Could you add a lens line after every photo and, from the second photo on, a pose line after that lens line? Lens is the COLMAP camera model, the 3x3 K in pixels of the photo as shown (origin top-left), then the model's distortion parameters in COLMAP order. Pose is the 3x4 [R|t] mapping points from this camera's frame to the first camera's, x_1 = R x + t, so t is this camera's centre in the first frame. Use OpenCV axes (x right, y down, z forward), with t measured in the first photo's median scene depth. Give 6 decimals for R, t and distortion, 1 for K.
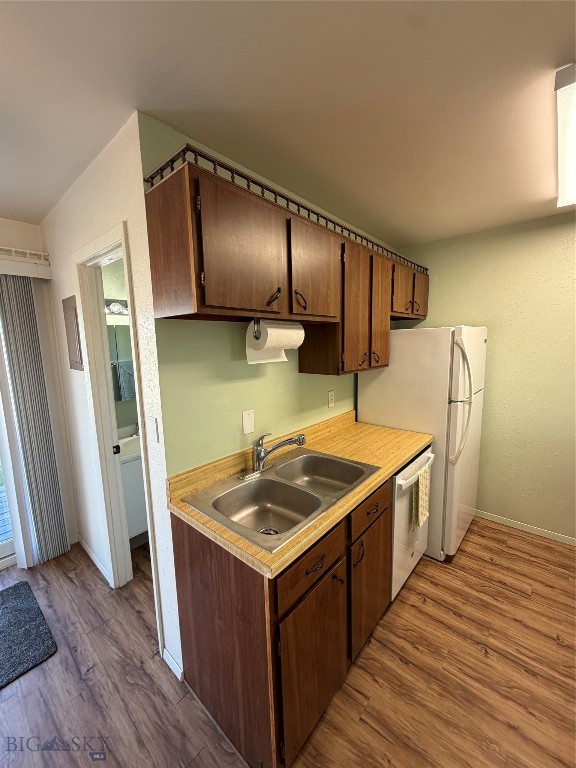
lens RADIAL K [[304.8, 0, 287.3], [0, 304.8, 381.8], [0, 0, 1]] dist [-0.000244, 0.000170]
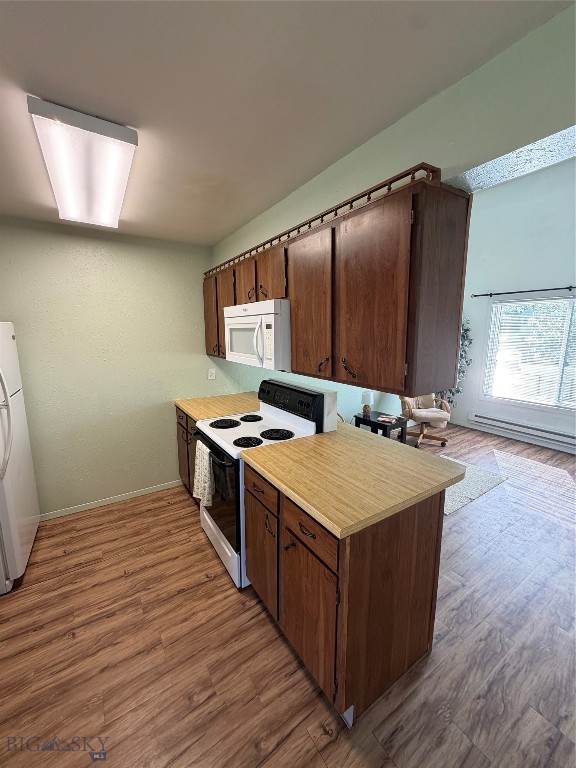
lens RADIAL K [[304.8, 0, 287.3], [0, 304.8, 381.8], [0, 0, 1]] dist [-0.000244, 0.000170]
pose [[0.279959, -0.132004, 0.950893, -0.026133], [0.119930, 0.987551, 0.101784, 0.006170], [-0.952491, 0.085546, 0.292305, -0.084127]]
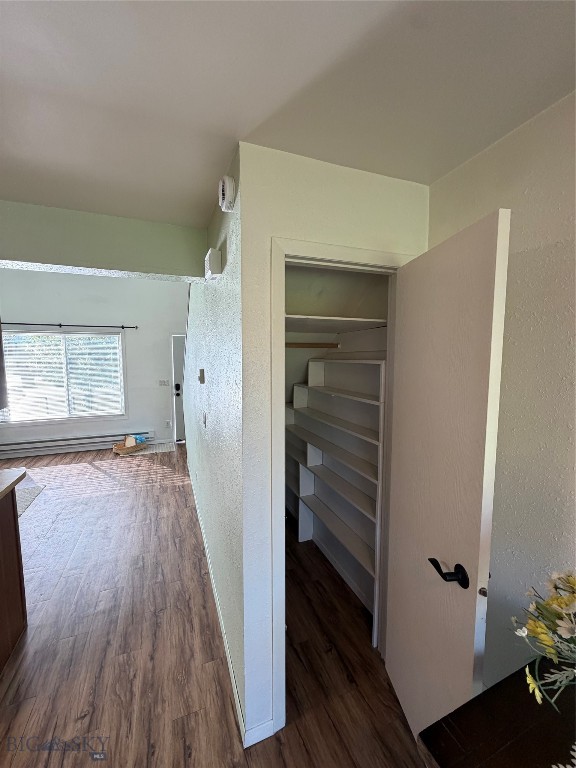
lens RADIAL K [[304.8, 0, 287.2], [0, 304.8, 381.5], [0, 0, 1]] dist [-0.000244, 0.000170]
pose [[-0.888492, -0.012716, 0.458716, -0.510617], [0.085249, 0.977642, 0.192221, -0.055744], [-0.450904, 0.209891, -0.867543, 0.208414]]
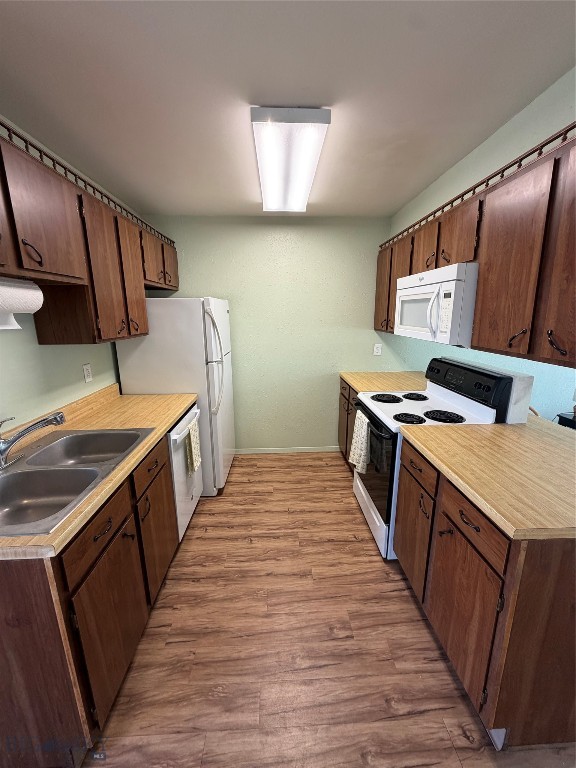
lens RADIAL K [[304.8, 0, 287.5], [0, 304.8, 381.9], [0, 0, 1]] dist [-0.000244, 0.000170]
pose [[0.726346, -0.134590, 0.674024, -0.053741], [0.080326, 0.990543, 0.111231, 0.041010], [-0.682620, -0.026650, 0.730288, -0.090267]]
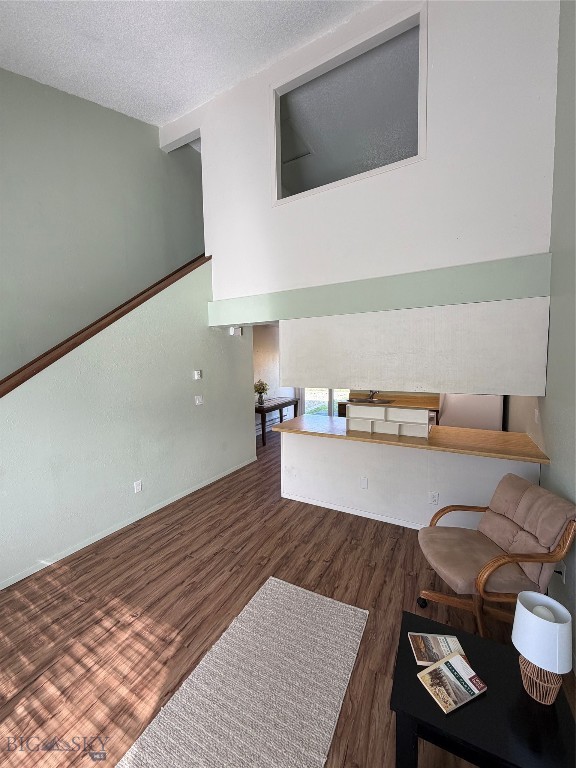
lens RADIAL K [[304.8, 0, 287.4], [0, 304.8, 383.2], [0, 0, 1]] dist [-0.000244, 0.000170]
pose [[0.204868, 0.095889, -0.974081, 3.149041], [-0.122553, 0.989871, 0.071668, -0.030479], [0.971087, 0.104694, 0.214545, -0.718224]]
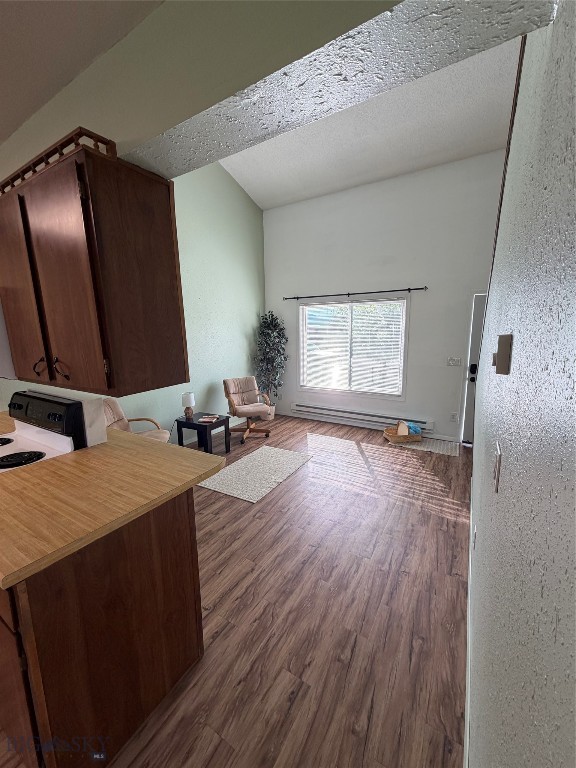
lens RADIAL K [[304.8, 0, 287.3], [0, 304.8, 381.9], [0, 0, 1]] dist [-0.000244, 0.000170]
pose [[-0.167291, -0.130936, 0.977174, 0.058926], [0.146111, 0.976905, 0.155914, 0.075164], [-0.975021, 0.168859, -0.144297, -0.425875]]
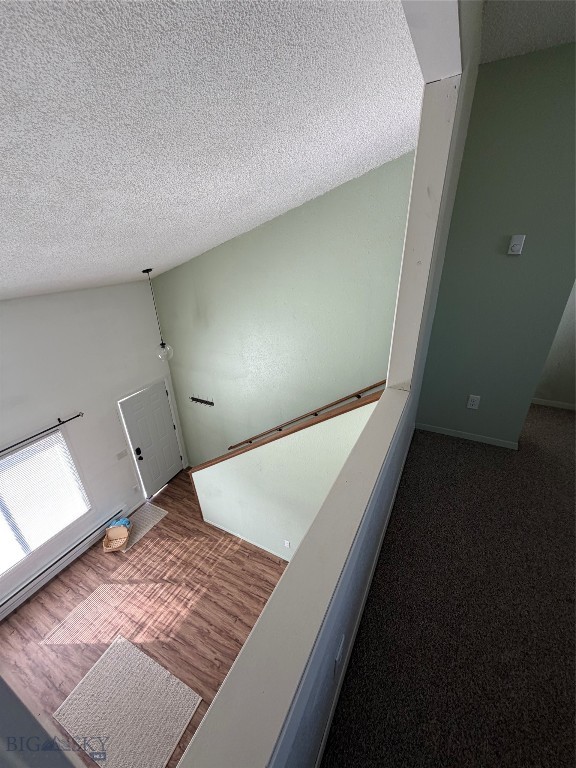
lens RADIAL K [[304.8, 0, 286.5], [0, 304.8, 381.9], [0, 0, 1]] dist [-0.000244, 0.000170]
pose [[-0.972603, 0.137626, -0.187357, 1.312414], [0.014981, 0.841362, 0.540265, -1.784306], [0.231989, 0.522657, -0.820372, 0.305247]]
